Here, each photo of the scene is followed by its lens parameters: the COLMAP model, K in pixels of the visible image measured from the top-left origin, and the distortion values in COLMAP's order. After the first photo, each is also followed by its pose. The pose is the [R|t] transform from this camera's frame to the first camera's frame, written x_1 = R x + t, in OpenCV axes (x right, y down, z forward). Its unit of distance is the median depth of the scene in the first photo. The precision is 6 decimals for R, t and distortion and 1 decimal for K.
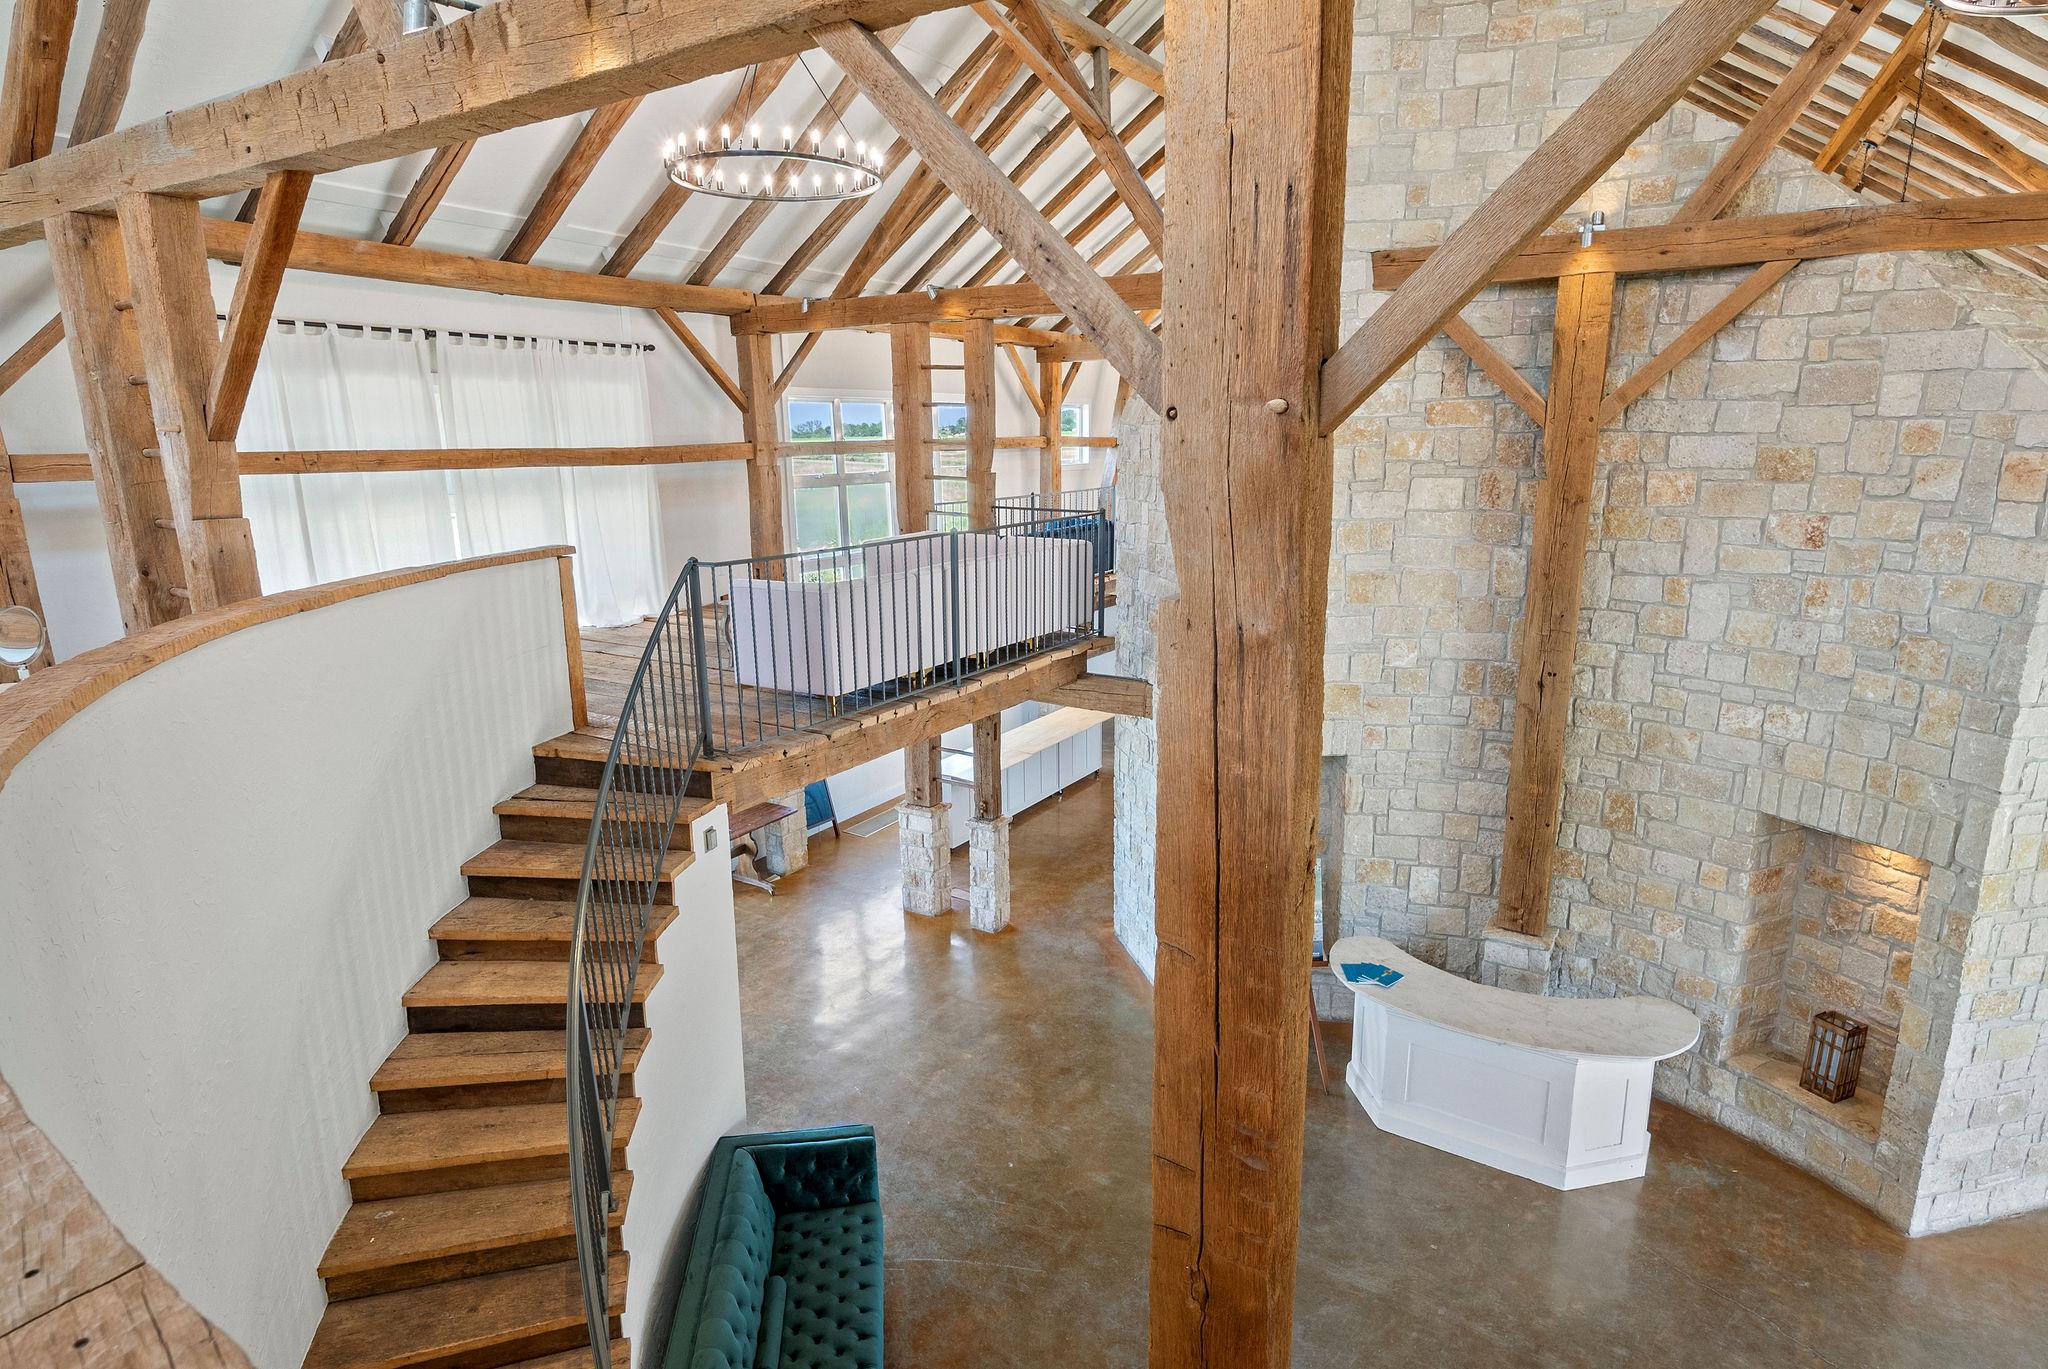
lens RADIAL K [[1092.5, 0, 1048.3], [0, 1092.5, 684.2], [0, 0, 1]] dist [-0.000639, 0.000766]
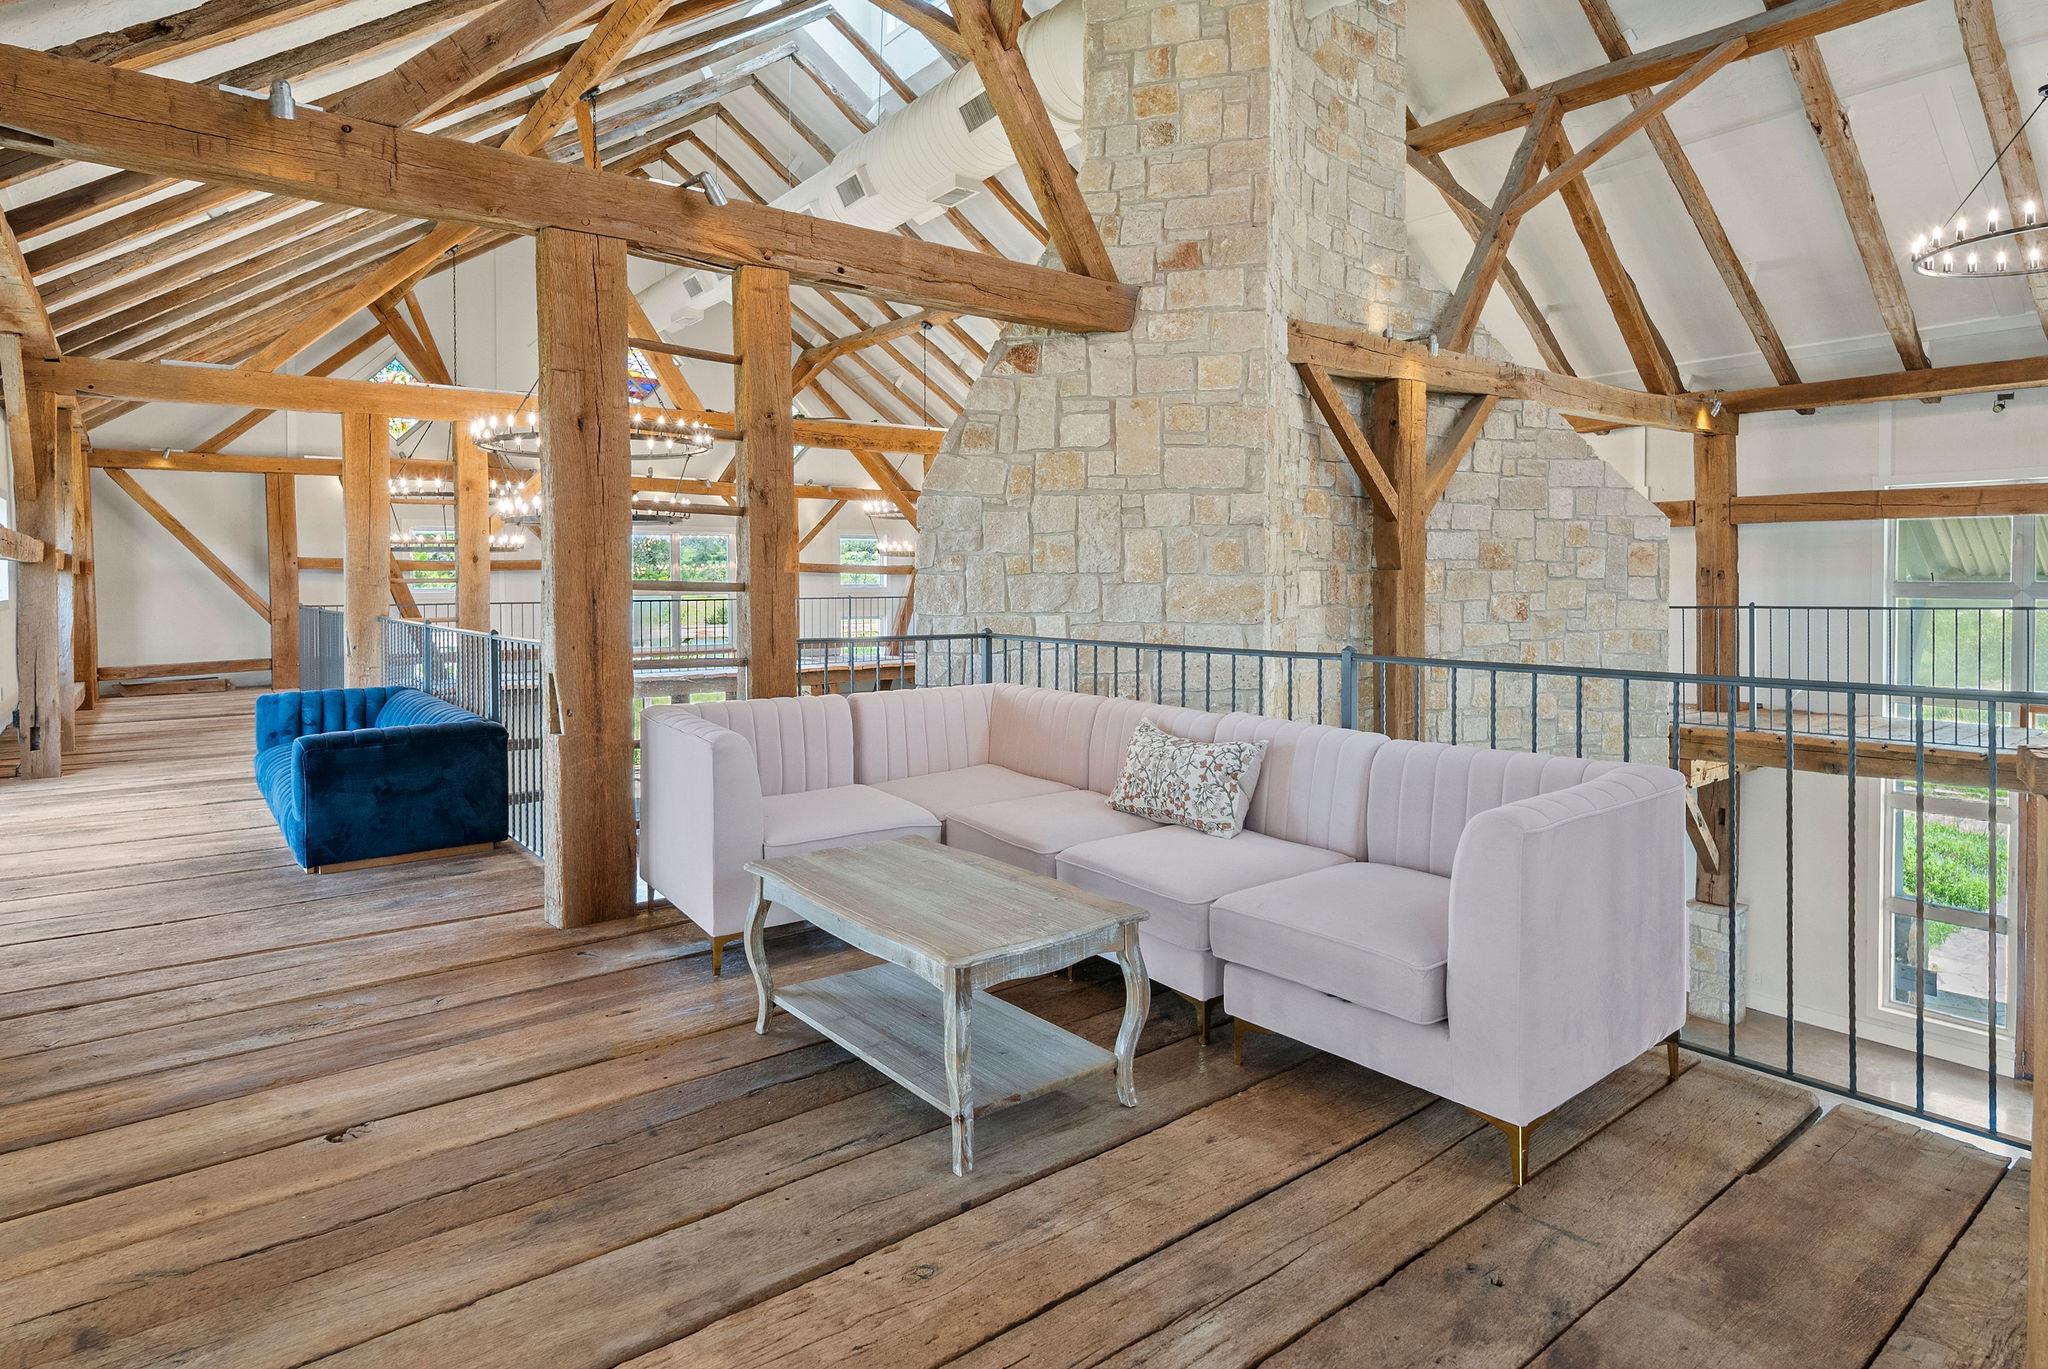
lens RADIAL K [[1121.5, 0, 1021.3], [0, 1121.5, 604.0], [0, 0, 1]] dist [0.000750, 0.000181]
pose [[0.365321, -0.014041, 0.930776, -0.641187], [0.214907, 0.974148, -0.069654, -0.160160], [-0.905735, 0.225476, 0.358895, 0.955563]]
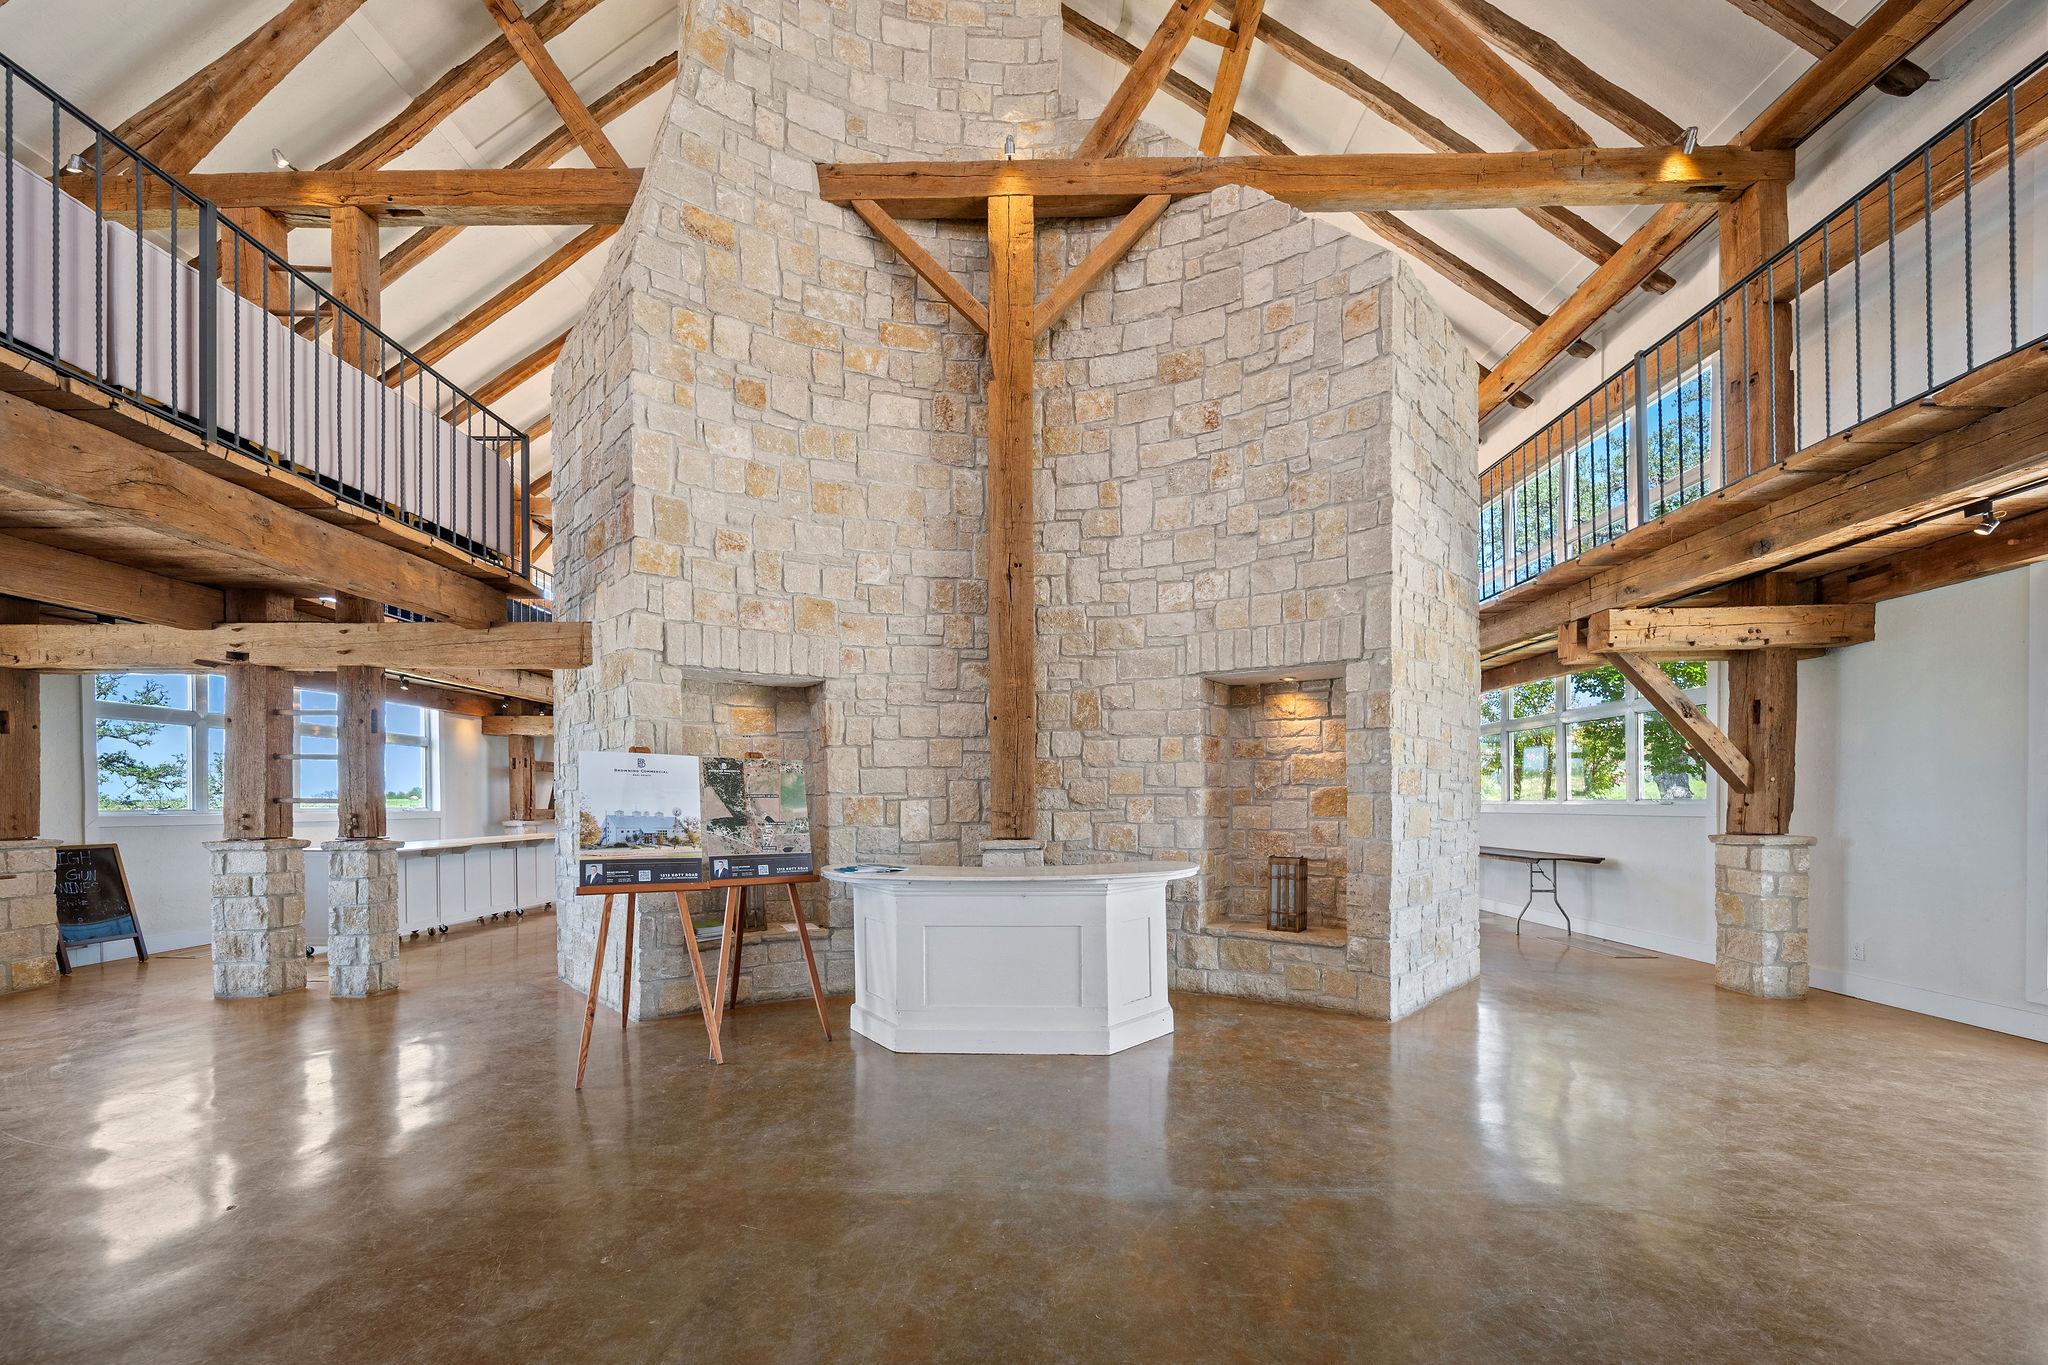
lens RADIAL K [[754.1, 0, 1018.9], [0, 754.1, 807.3], [0, 0, 1]] dist [-0.001110, 0.000095]
pose [[0.862943, -0.003978, 0.505285, 0.105736], [0.115861, 0.974885, -0.190196, 0.358507], [-0.491839, 0.222671, 0.841732, 0.467360]]
